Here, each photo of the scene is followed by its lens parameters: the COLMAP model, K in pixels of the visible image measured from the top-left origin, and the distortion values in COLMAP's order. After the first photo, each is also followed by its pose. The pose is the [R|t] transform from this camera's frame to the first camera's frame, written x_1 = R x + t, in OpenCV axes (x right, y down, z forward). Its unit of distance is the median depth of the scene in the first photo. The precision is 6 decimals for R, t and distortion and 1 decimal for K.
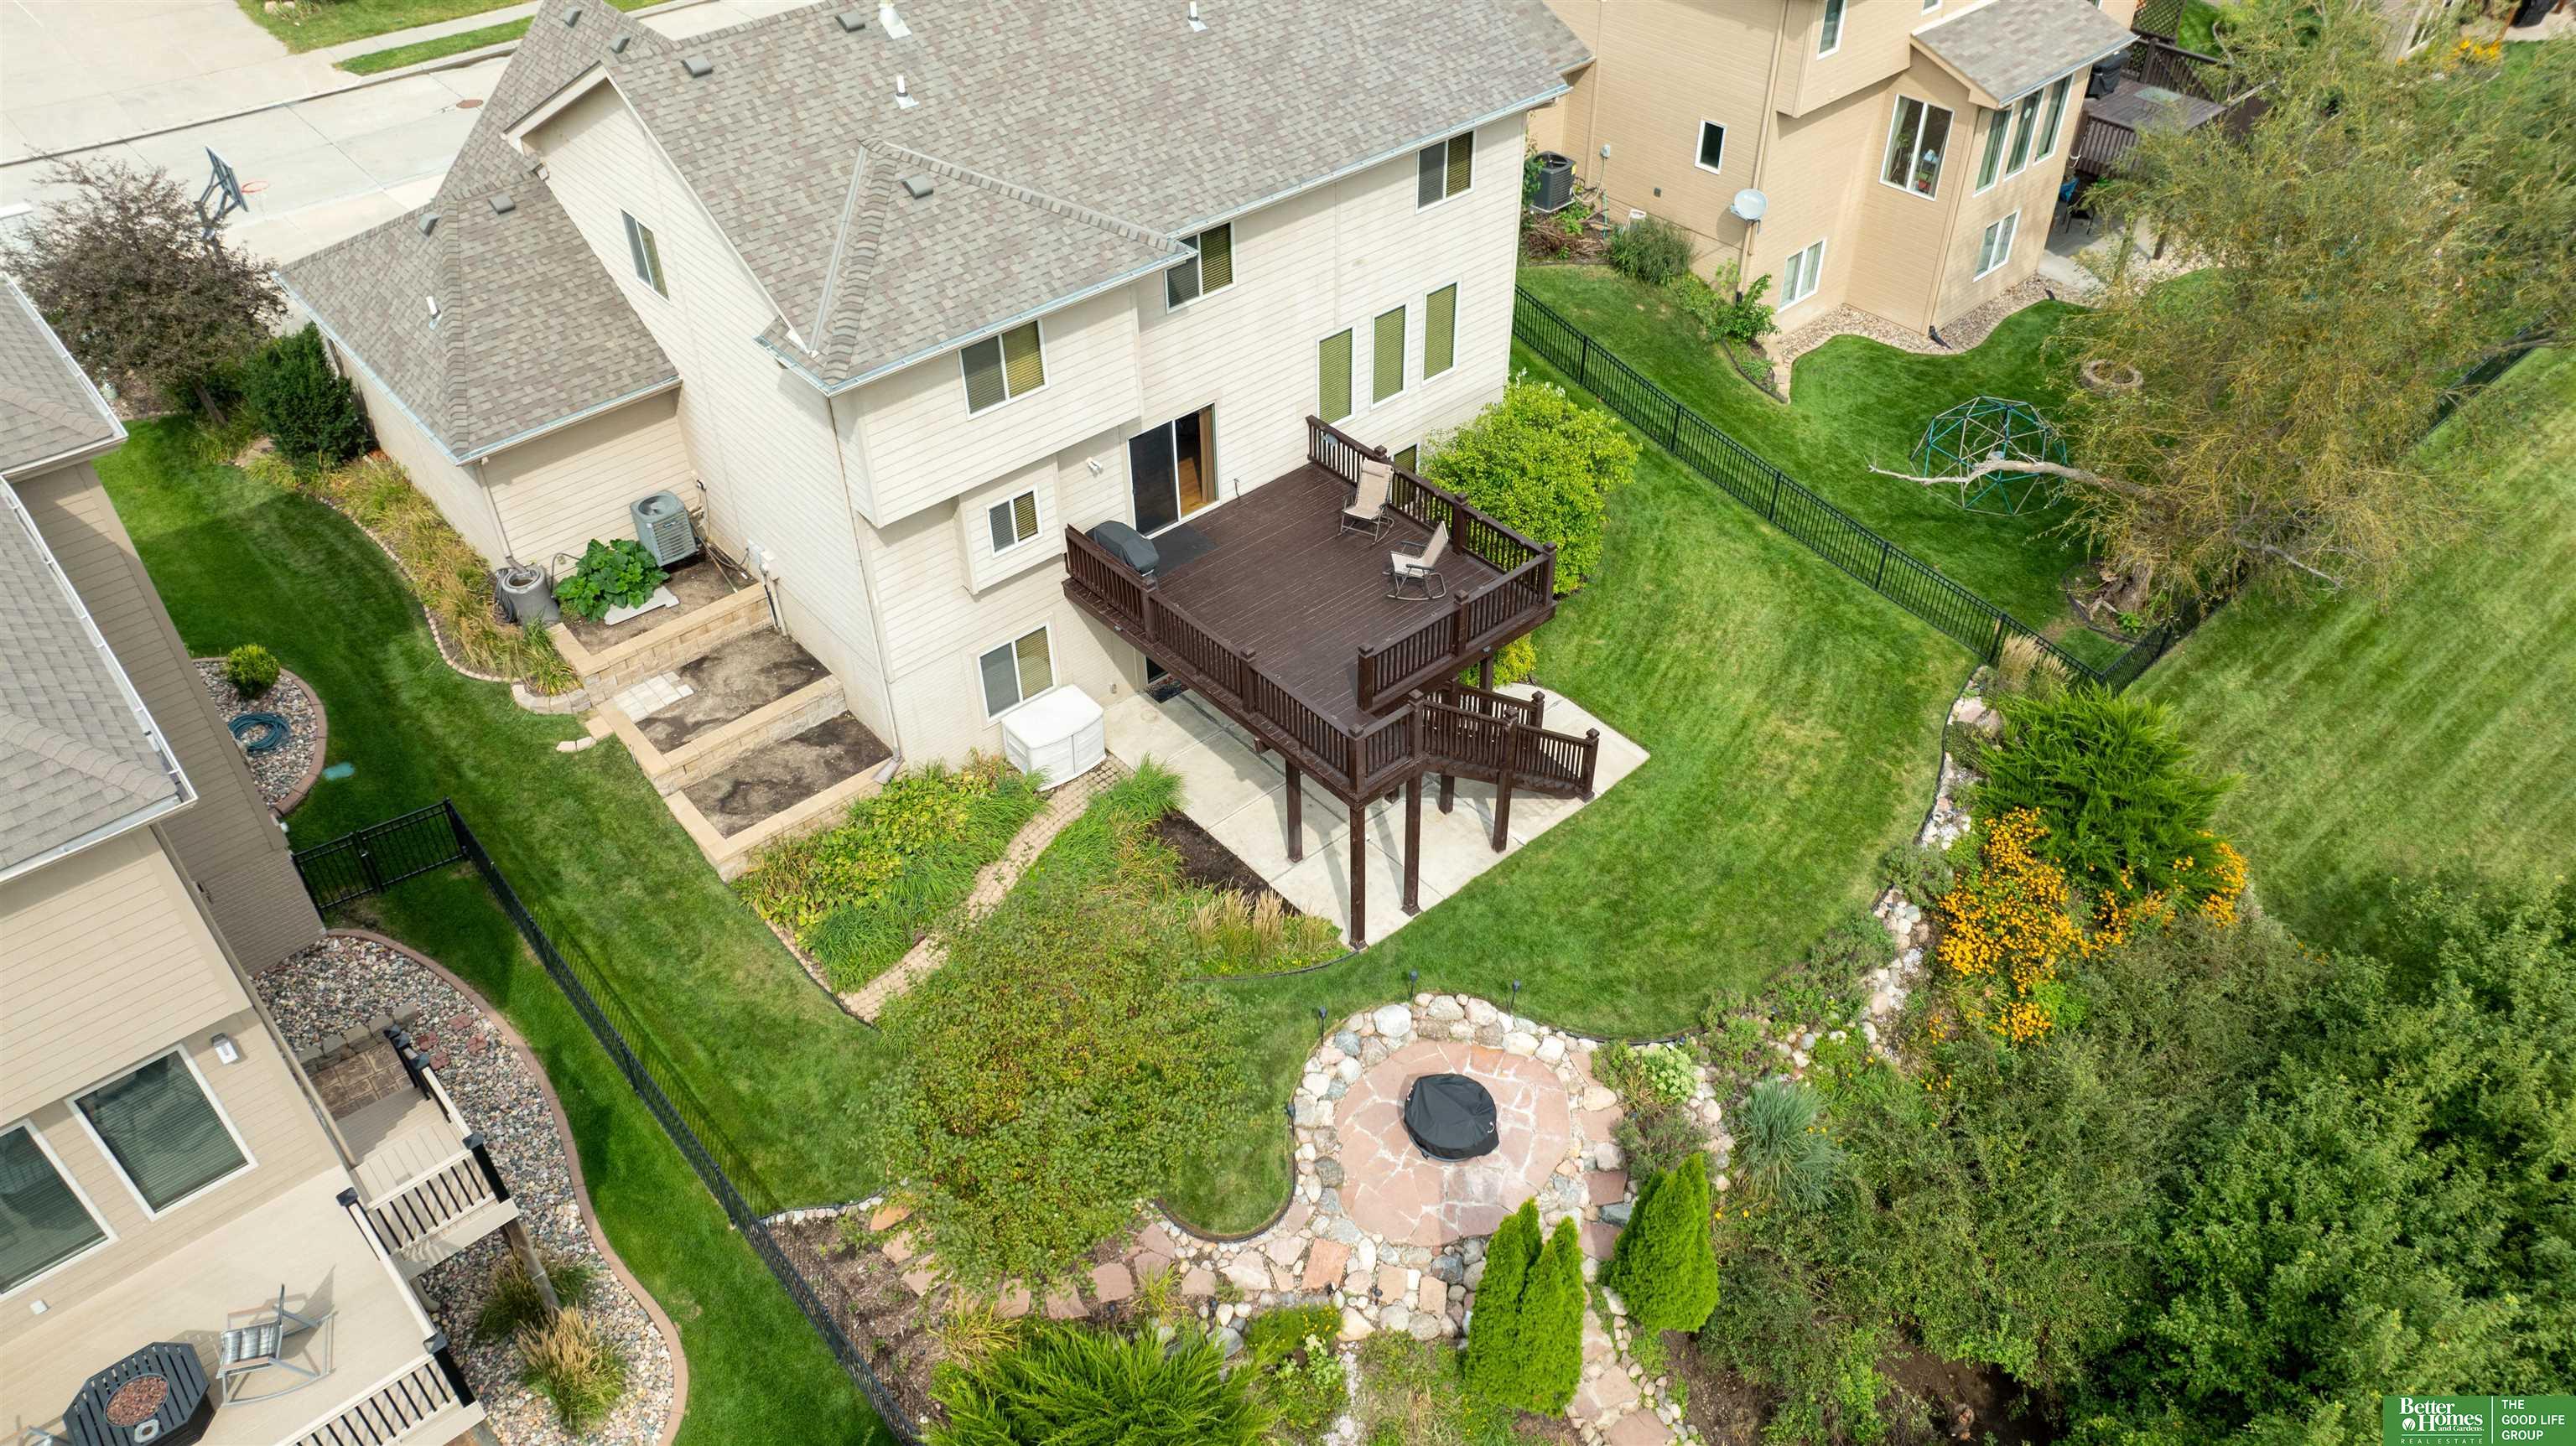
lens RADIAL K [[1849.0, 0, 1318.2], [0, 1849.0, 723.7], [0, 0, 1]] dist [-0.031141, -0.004550]
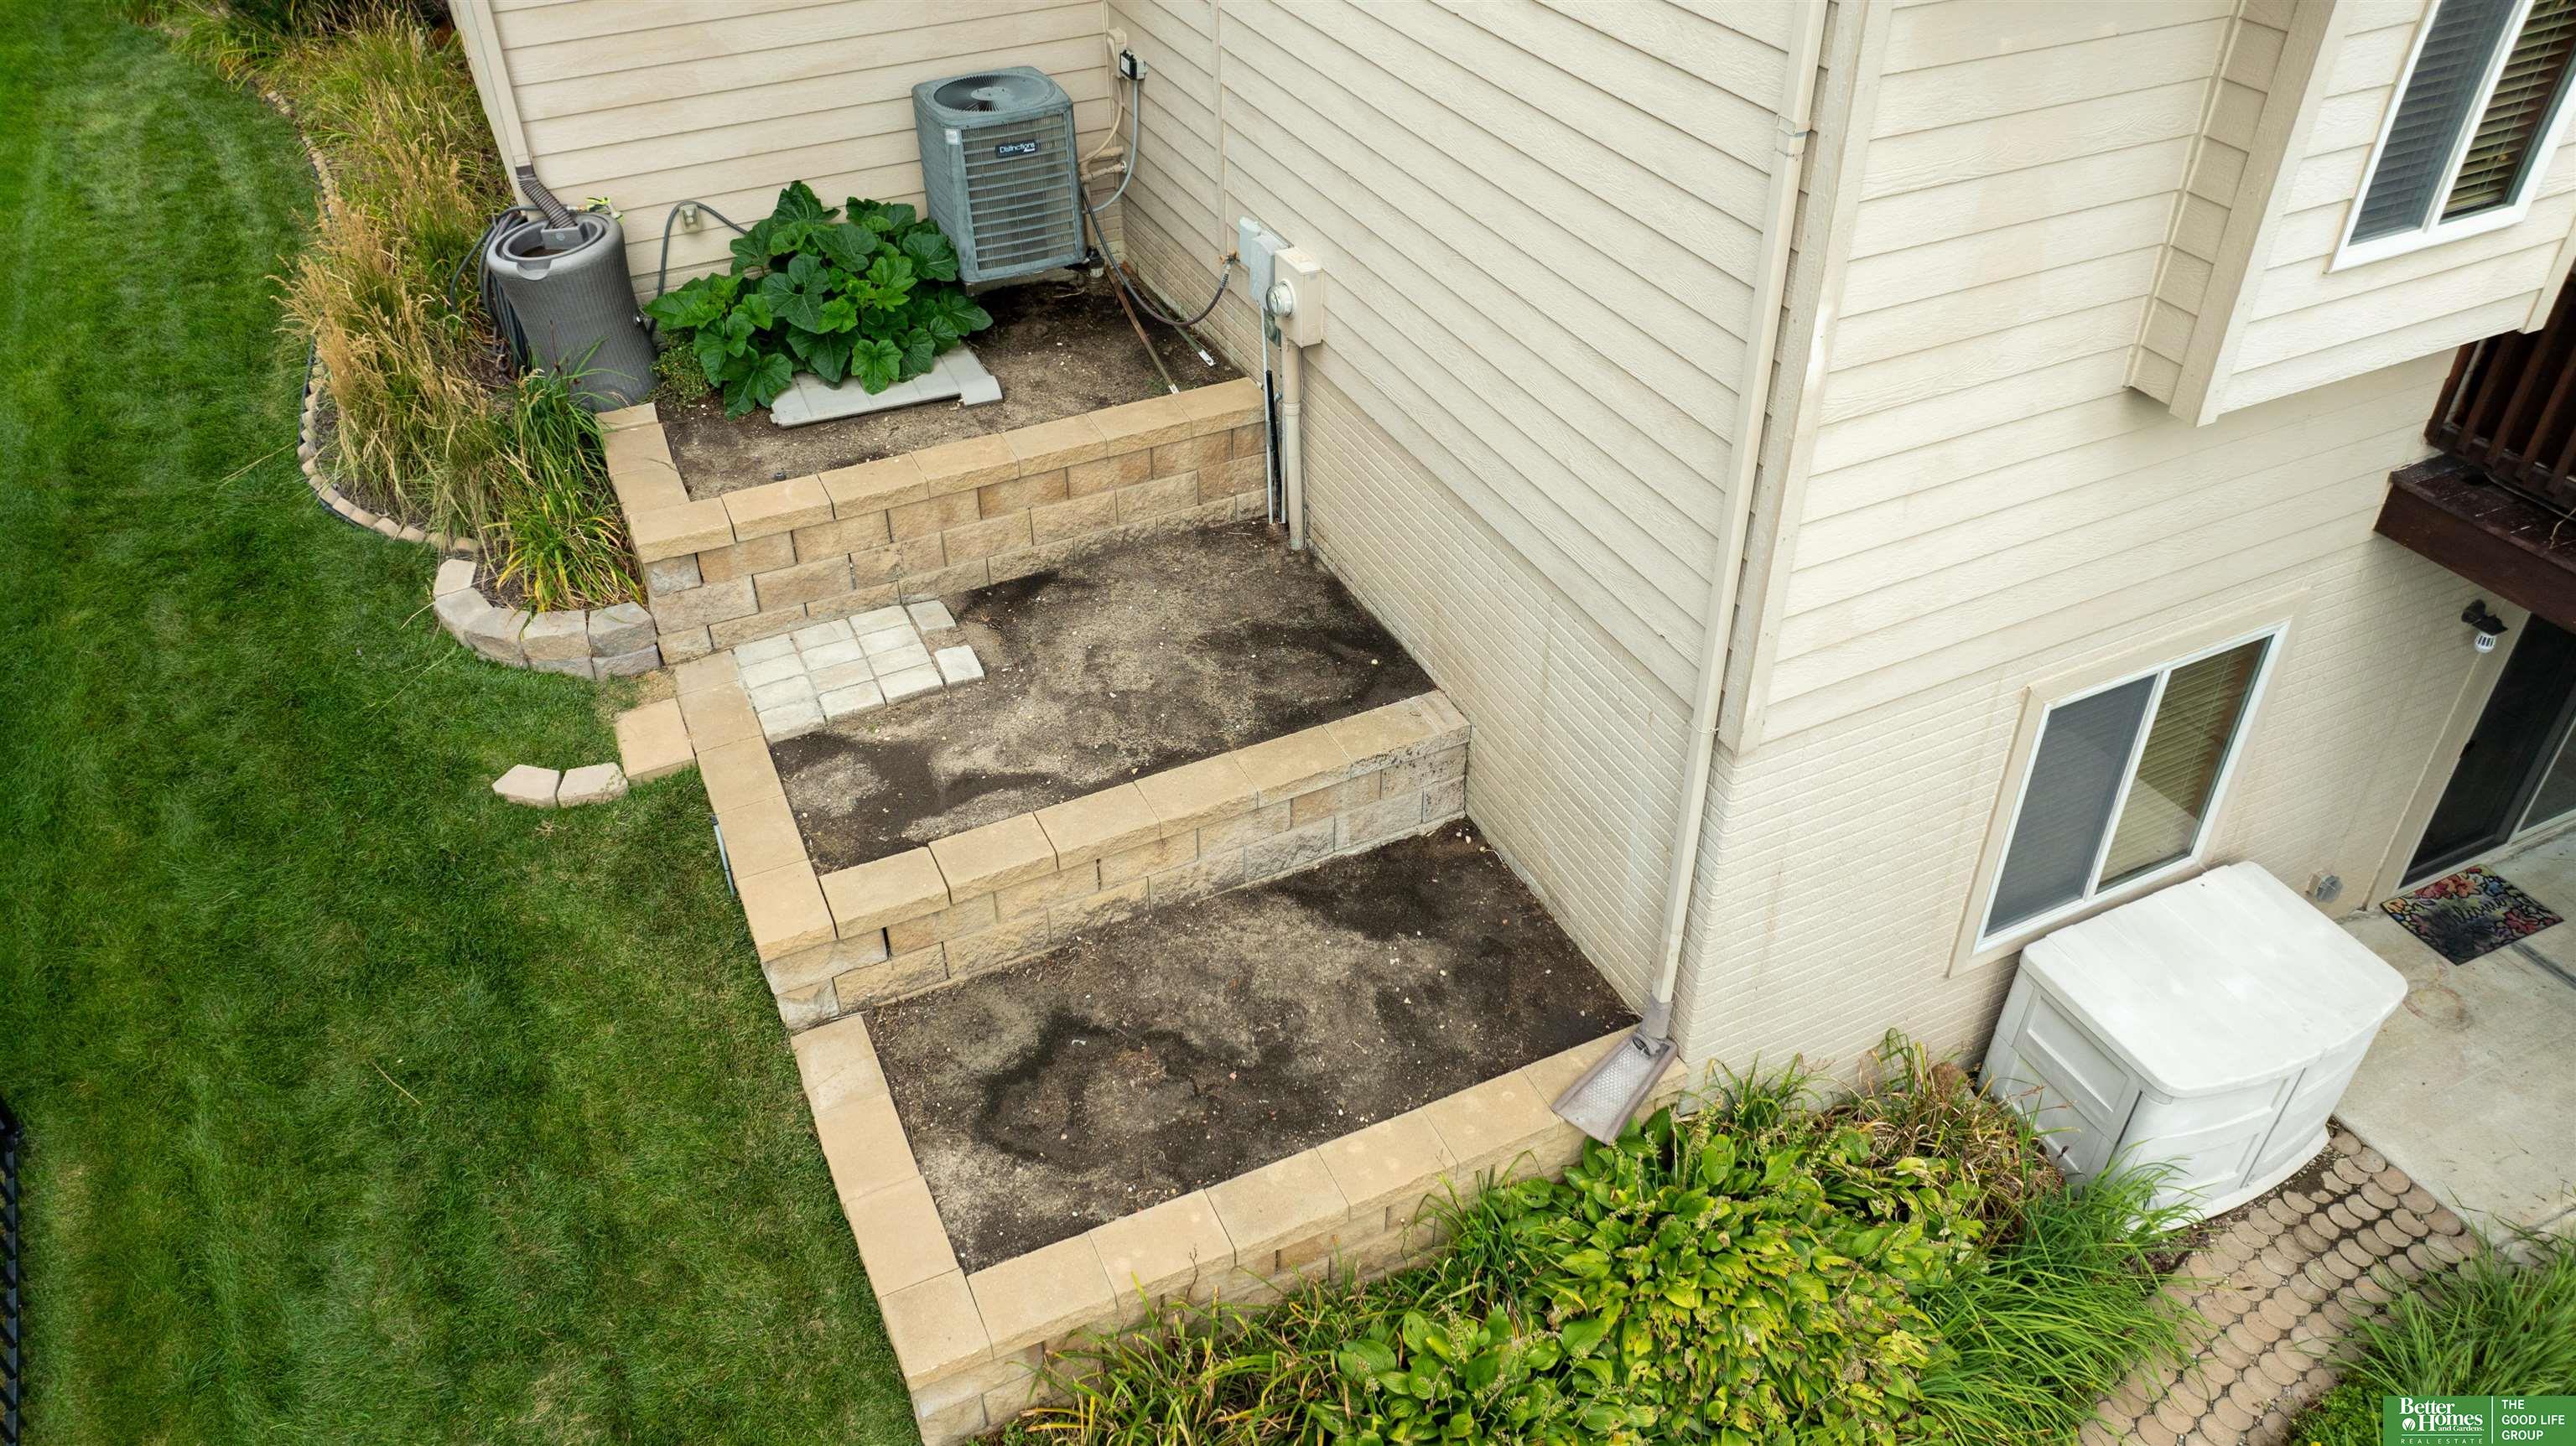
lens RADIAL K [[1829.8, 0, 1282.9], [0, 1829.8, 741.5], [0, 0, 1]] dist [-0.062763, 0.101711]
pose [[0.959886, 0.163870, -0.227522, -0.227504], [-0.172695, 0.984786, -0.019296, -0.009146], [0.220899, 0.057814, 0.973582, 0.736887]]
